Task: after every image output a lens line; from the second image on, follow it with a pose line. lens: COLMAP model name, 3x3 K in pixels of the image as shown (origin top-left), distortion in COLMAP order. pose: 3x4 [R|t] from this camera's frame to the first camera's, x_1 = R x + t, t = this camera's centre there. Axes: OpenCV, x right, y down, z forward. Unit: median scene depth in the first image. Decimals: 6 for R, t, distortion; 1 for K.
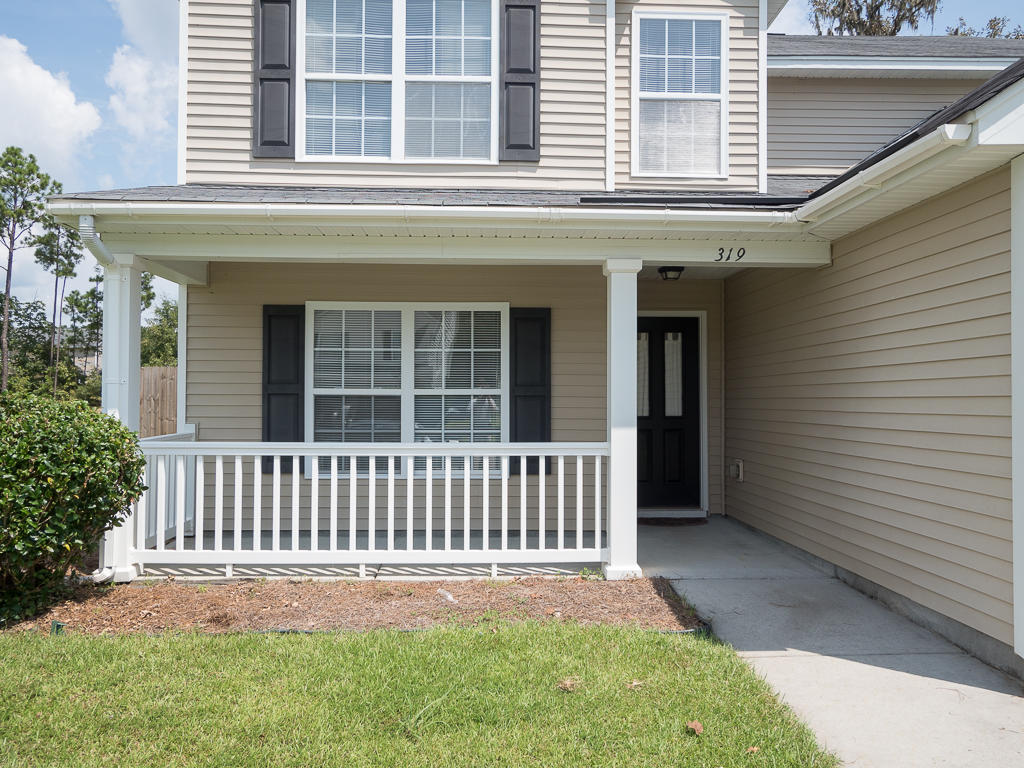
lens RADIAL K [[841.0, 0, 514.2], [0, 841.0, 389.3], [0, 0, 1]] dist [0.000733, 0.014347]
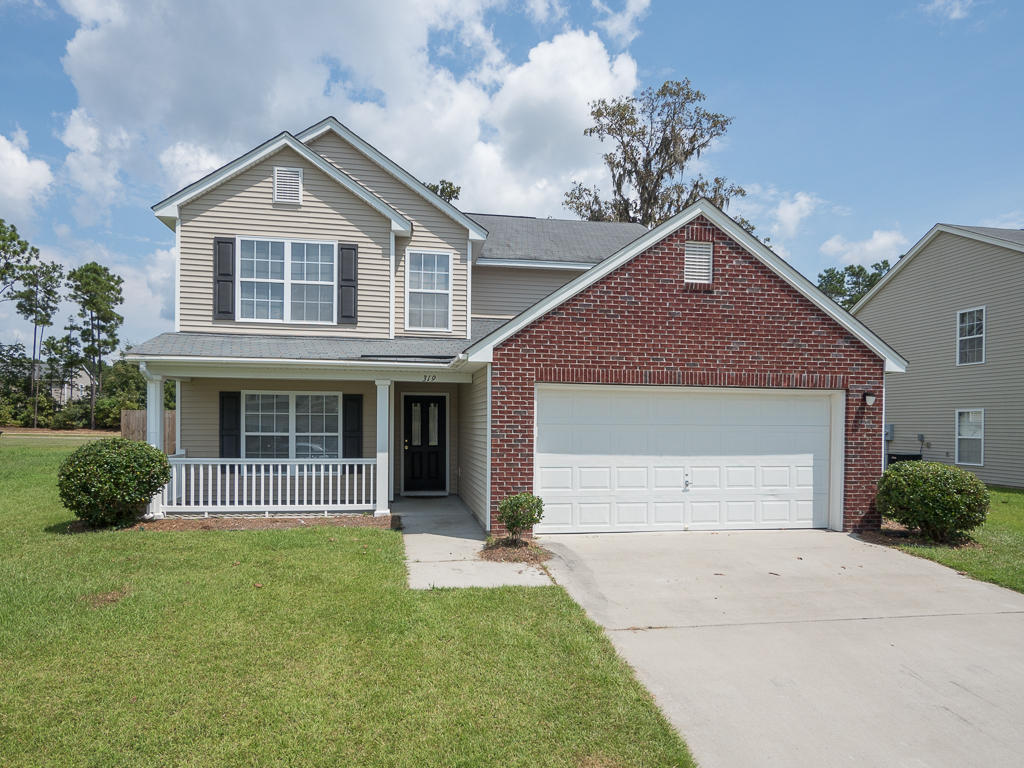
lens RADIAL K [[685.0, 0, 510.5], [0, 685.0, 437.1], [0, 0, 1]] dist [-0.003053, 0.000445]
pose [[0.991944, 0.003586, 0.126624, 0.193582], [-0.007725, 0.999451, 0.032217, -0.048025], [-0.126439, -0.032936, 0.991427, -0.745388]]
